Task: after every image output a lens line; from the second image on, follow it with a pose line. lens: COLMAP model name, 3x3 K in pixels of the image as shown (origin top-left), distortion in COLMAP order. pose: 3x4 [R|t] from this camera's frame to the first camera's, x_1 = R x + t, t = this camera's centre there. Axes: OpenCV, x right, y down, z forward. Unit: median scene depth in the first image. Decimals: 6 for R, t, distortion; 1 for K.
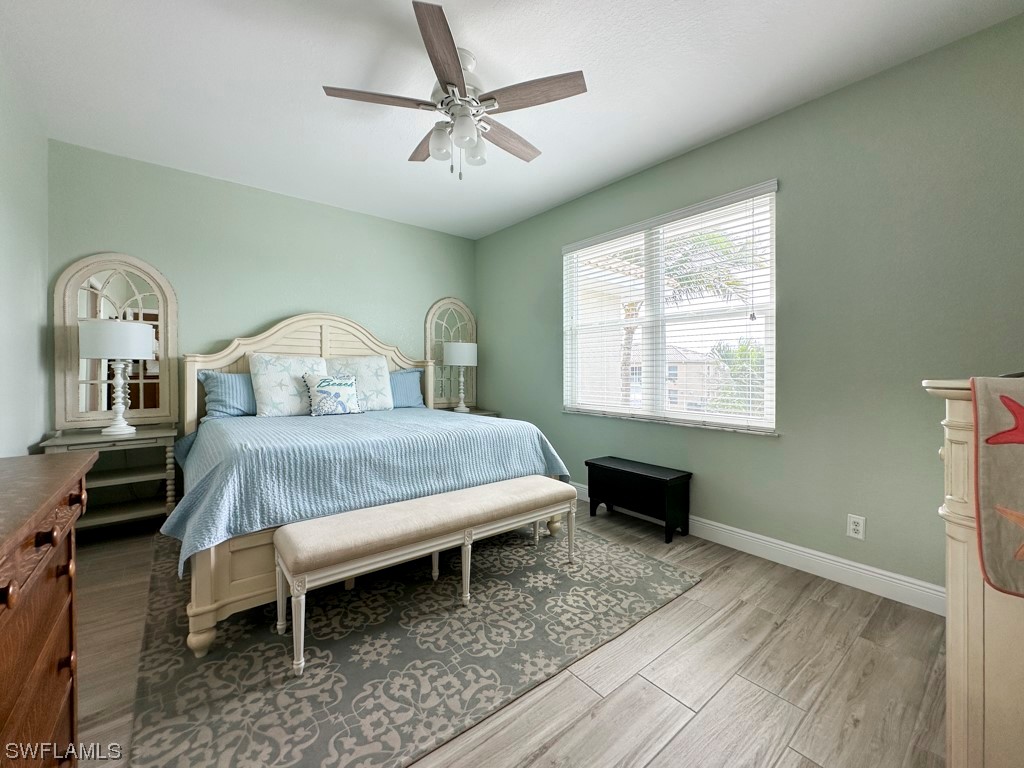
lens RADIAL K [[415.0, 0, 512.8], [0, 415.0, 371.8], [0, 0, 1]] dist [-0.002594, 0.000030]
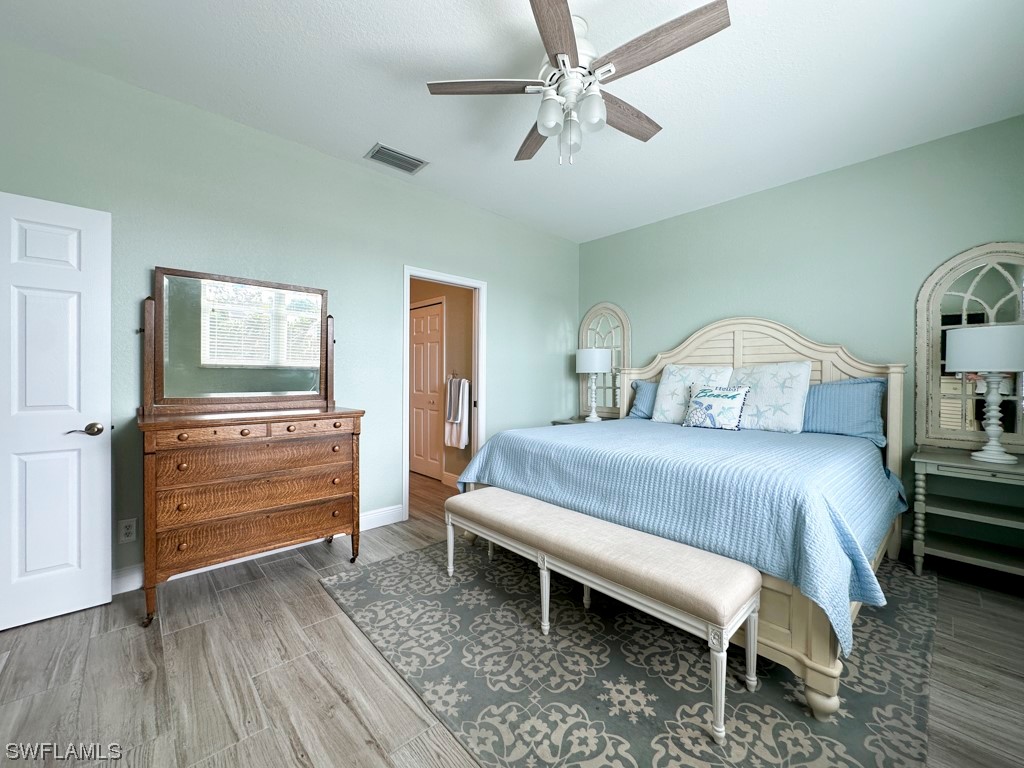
lens RADIAL K [[407.9, 0, 512.0], [0, 407.9, 384.0], [0, 0, 1]] dist [-0.001543, -0.000062]
pose [[0.069658, 0.007898, -0.997540, 0.788814], [-0.004901, 0.999959, 0.007574, 0.000367], [0.997559, 0.004362, 0.069694, 0.870001]]
